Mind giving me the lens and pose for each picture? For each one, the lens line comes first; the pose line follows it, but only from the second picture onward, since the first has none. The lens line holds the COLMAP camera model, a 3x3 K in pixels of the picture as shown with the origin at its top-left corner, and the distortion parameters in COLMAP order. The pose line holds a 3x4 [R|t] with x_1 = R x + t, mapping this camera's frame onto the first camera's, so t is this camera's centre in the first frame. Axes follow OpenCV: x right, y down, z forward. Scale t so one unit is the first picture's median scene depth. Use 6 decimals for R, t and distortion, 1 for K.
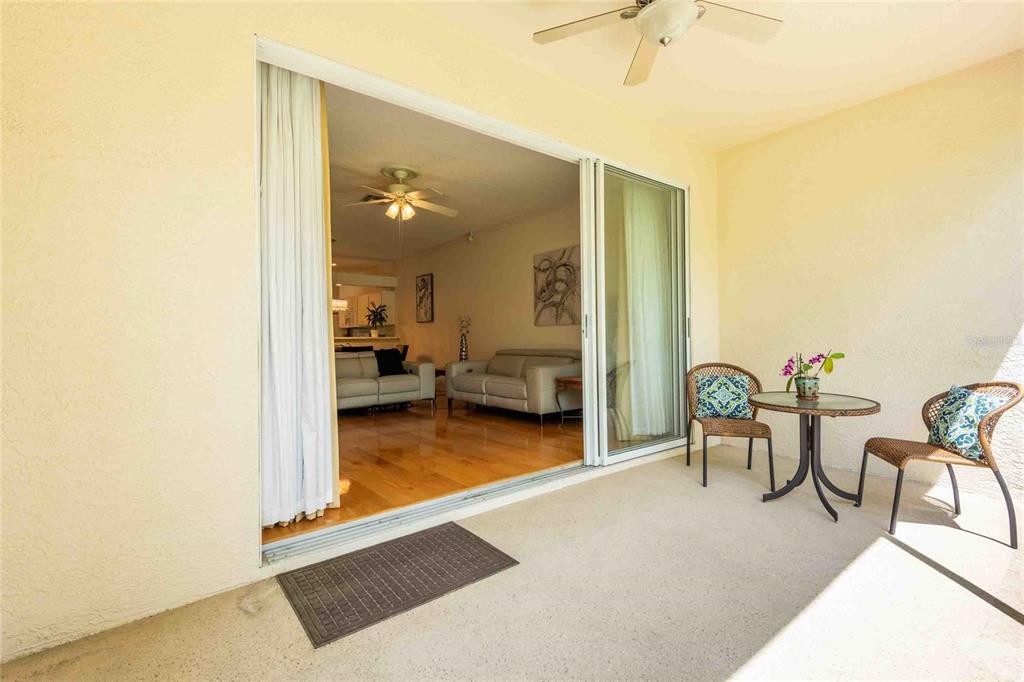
lens RADIAL K [[459.7, 0, 512.2], [0, 459.7, 339.9], [0, 0, 1]] dist [0.017181, -0.009412]
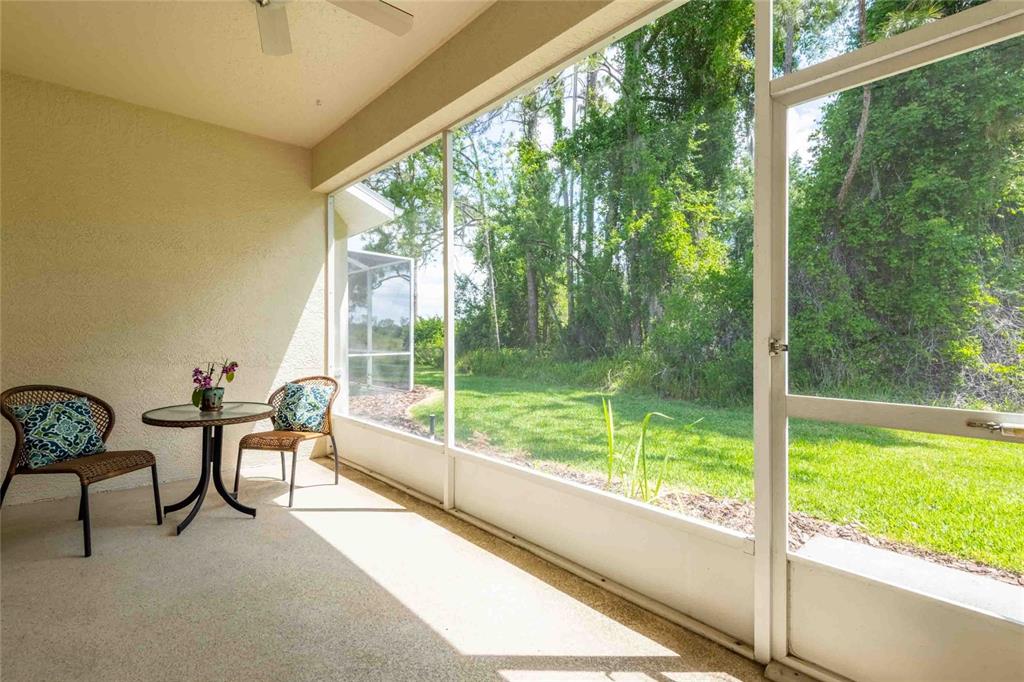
lens RADIAL K [[459.7, 0, 510.7], [0, 459.7, 338.5], [0, 0, 1]] dist [0.017181, -0.009412]
pose [[-0.087204, 0.008942, 0.996150, -0.391399], [0.006003, 0.999946, -0.008450, -0.012202], [-0.996172, 0.005243, -0.087253, 0.437677]]
